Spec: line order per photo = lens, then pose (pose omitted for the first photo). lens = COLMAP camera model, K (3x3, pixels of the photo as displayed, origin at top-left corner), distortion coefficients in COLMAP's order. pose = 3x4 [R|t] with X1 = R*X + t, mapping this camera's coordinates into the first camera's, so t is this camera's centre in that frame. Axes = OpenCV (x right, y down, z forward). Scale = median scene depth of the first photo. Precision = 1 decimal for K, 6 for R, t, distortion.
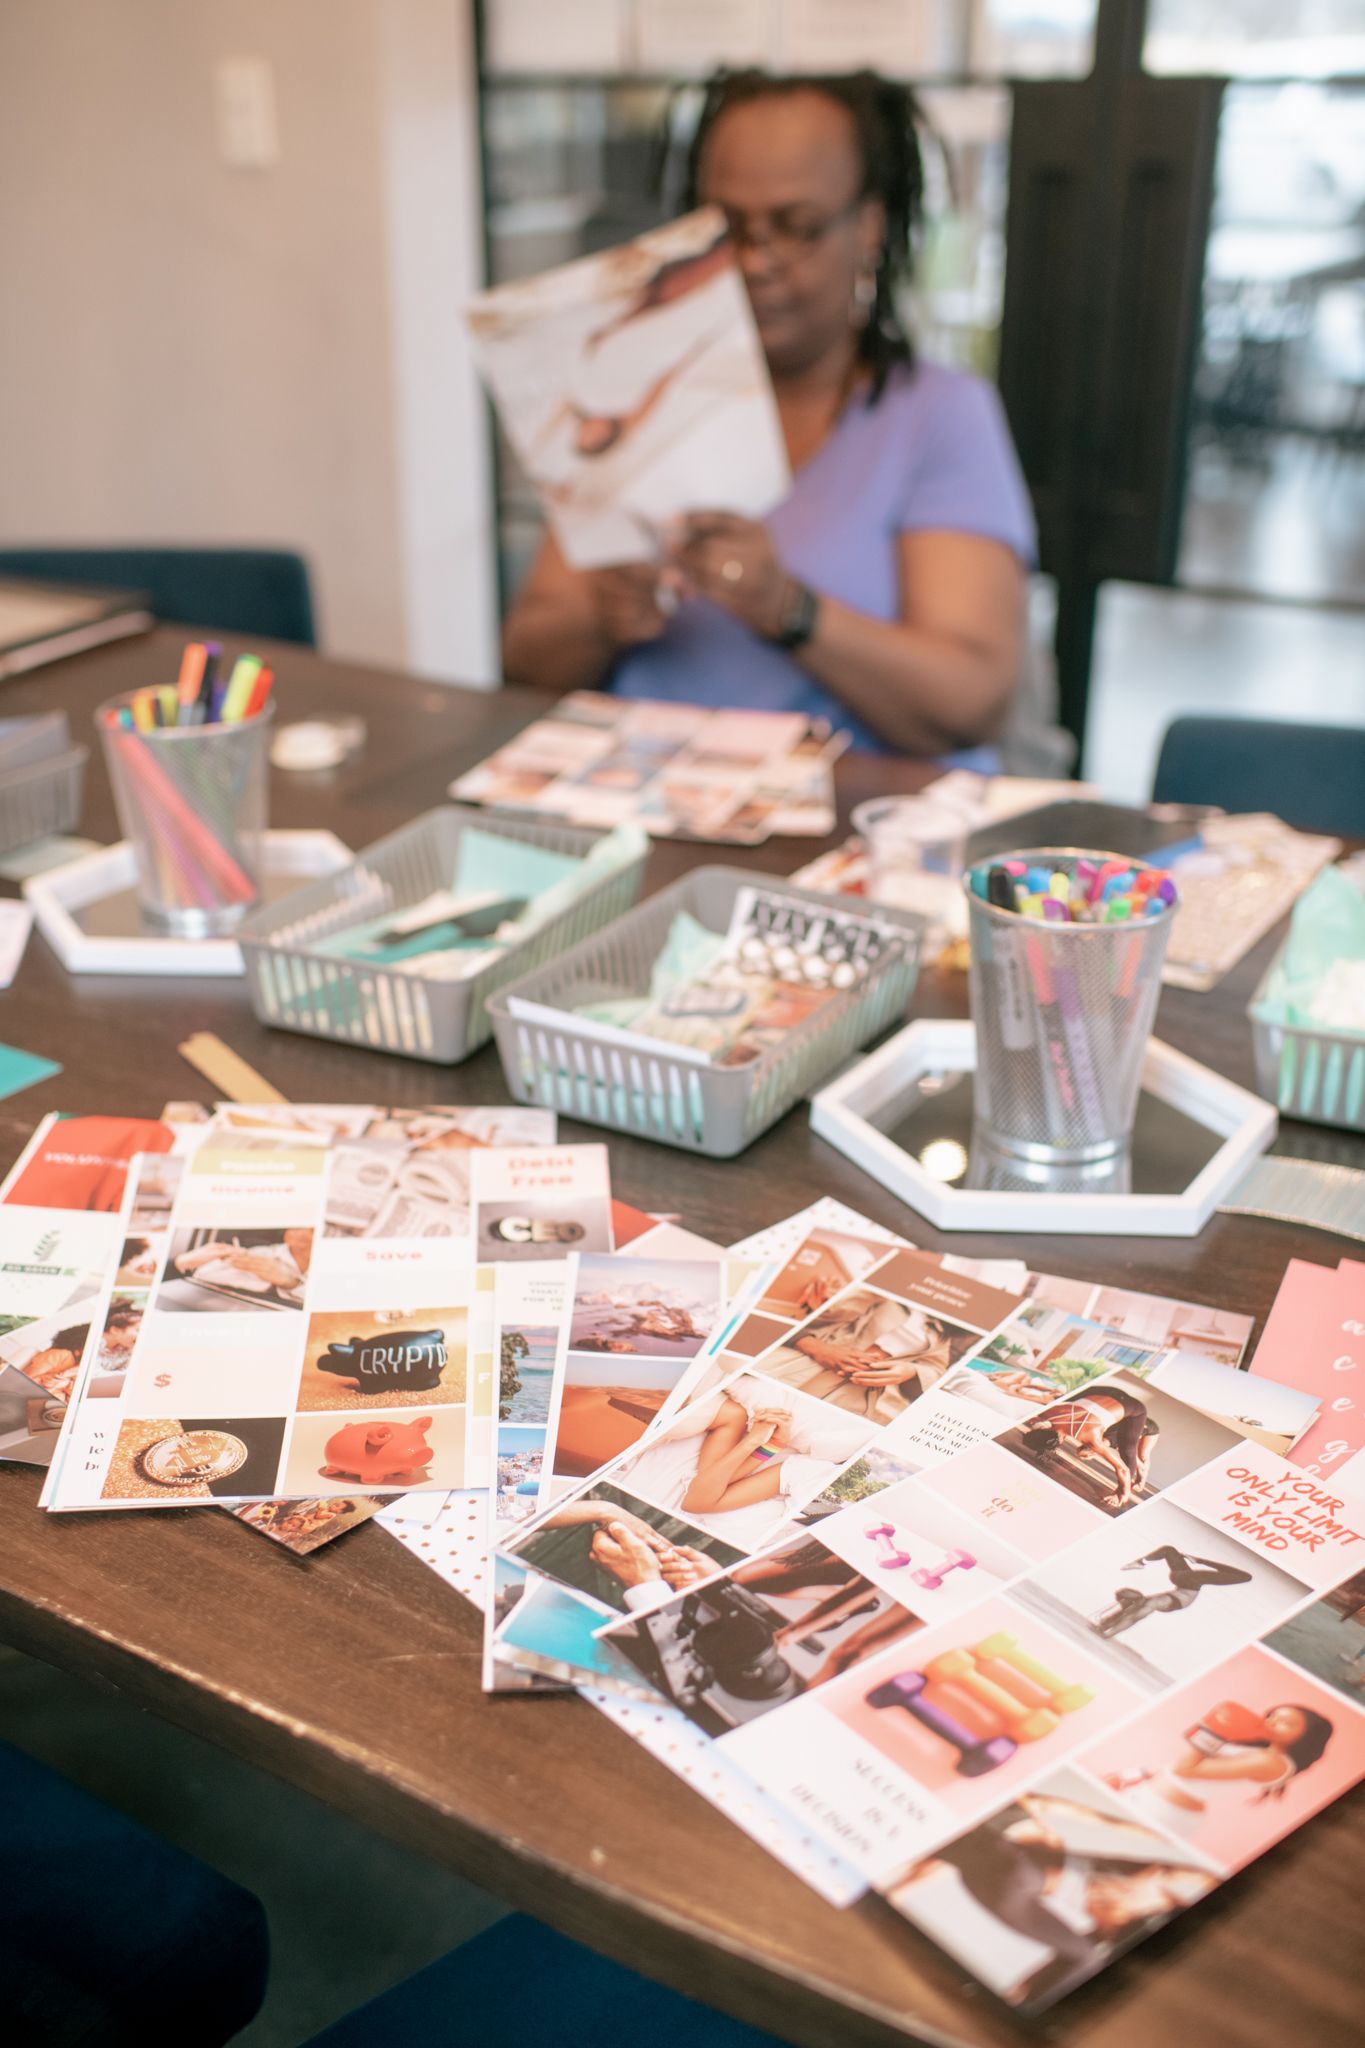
lens RADIAL K [[2149.3, 0, 684.3], [0, 2149.3, 1016.7], [0, 0, 1]] dist [0.037580, 0.000000]
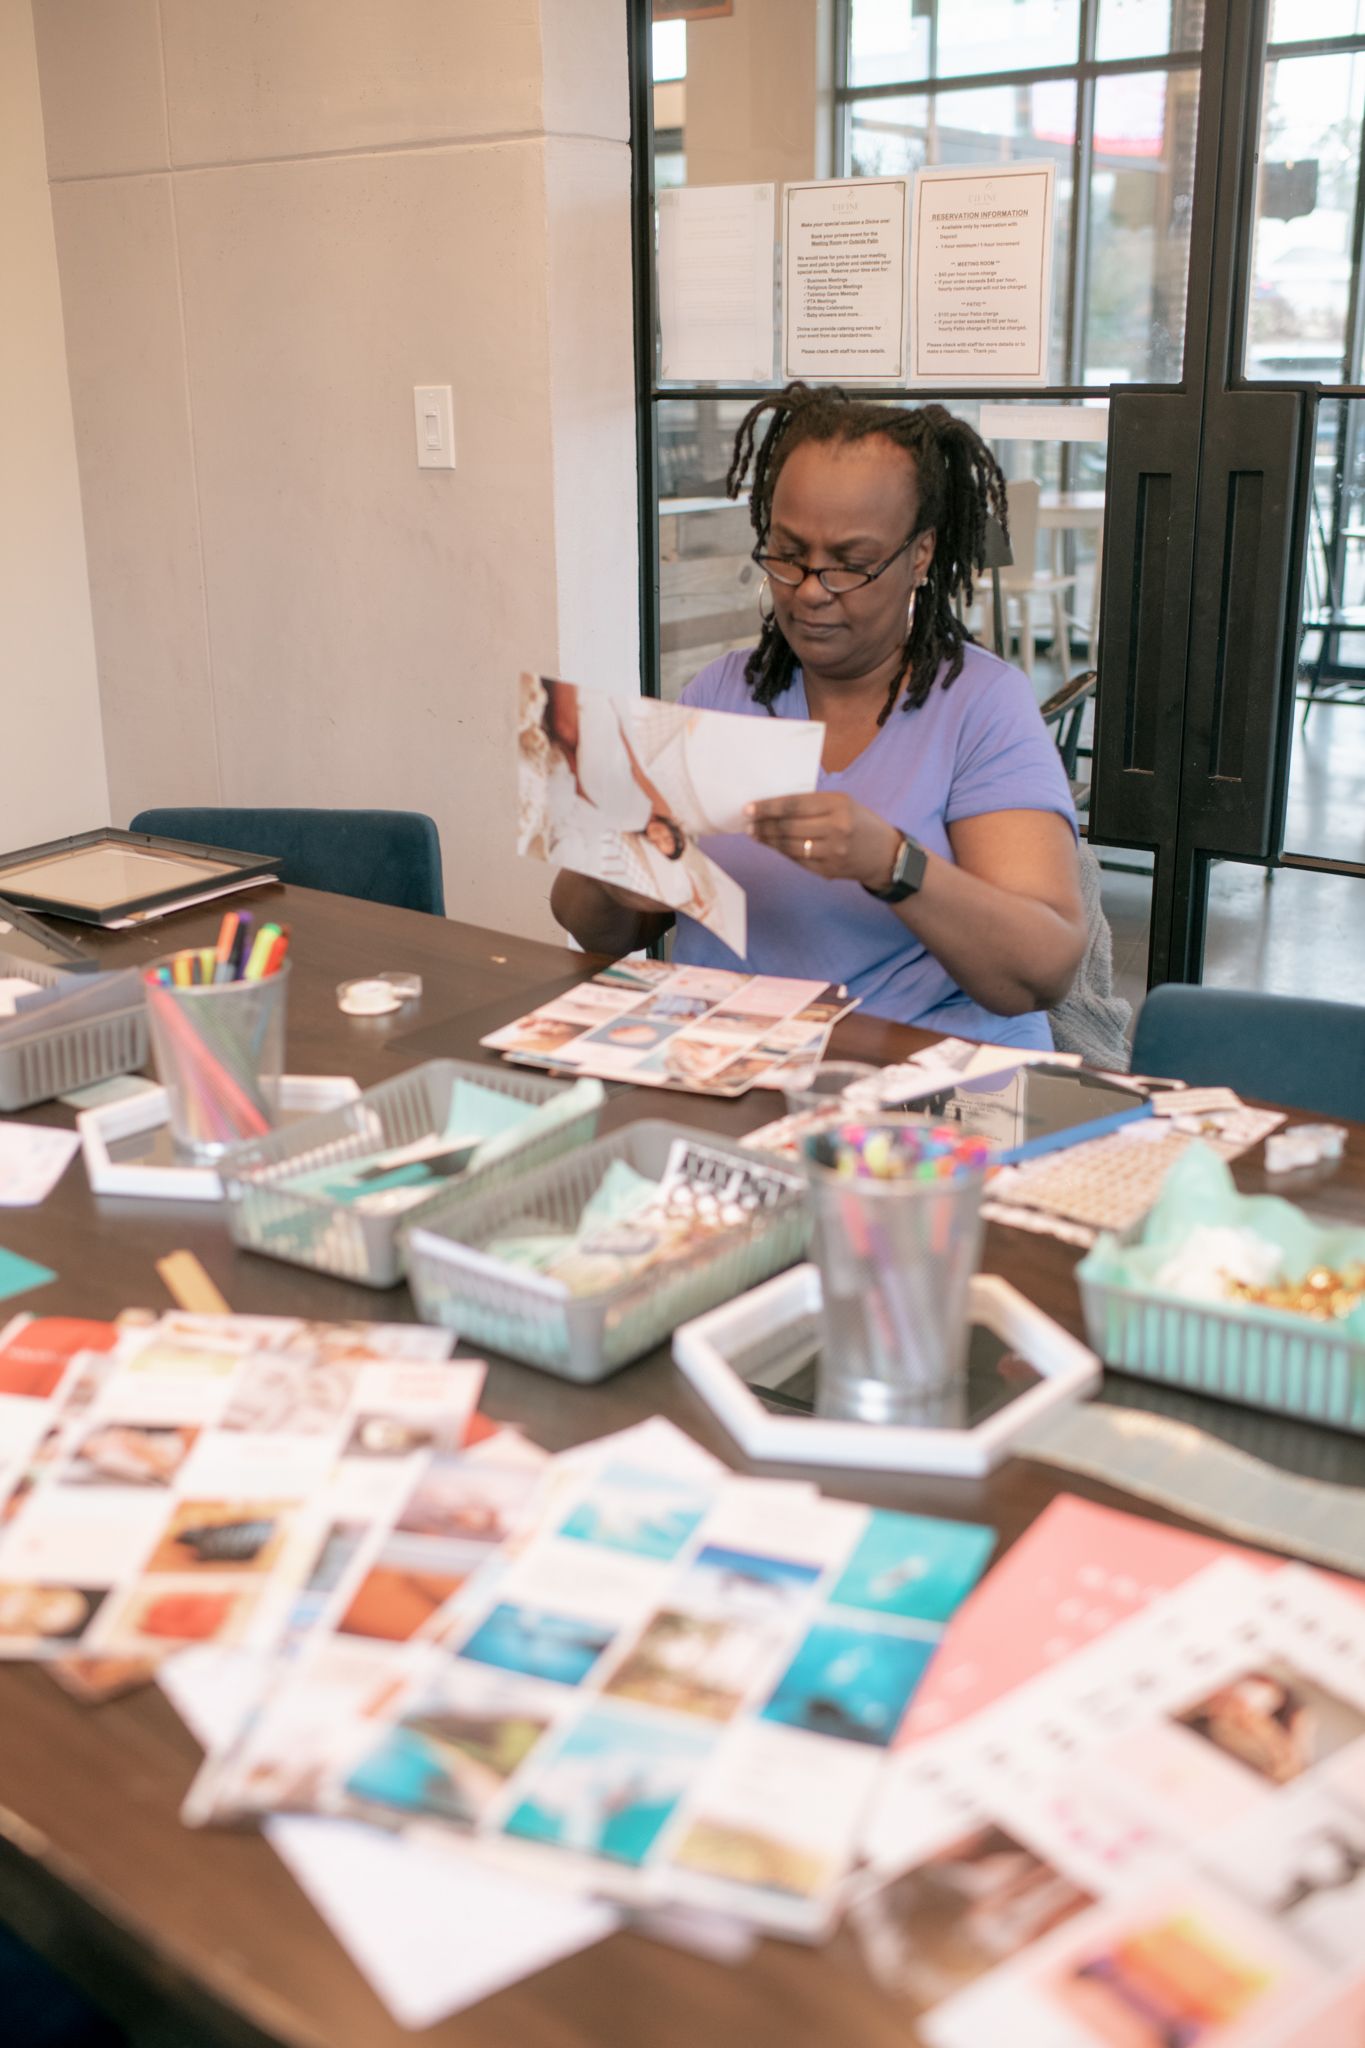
lens RADIAL K [[2149.3, 0, 680.0], [0, 2149.3, 1029.7], [0, 0, 1]] dist [0.037580, 0.000000]
pose [[0.990861, 0.027245, -0.132106, 0.184706], [-0.040748, 0.994091, -0.100608, -0.005015], [0.128585, 0.105072, 0.986117, -0.106657]]
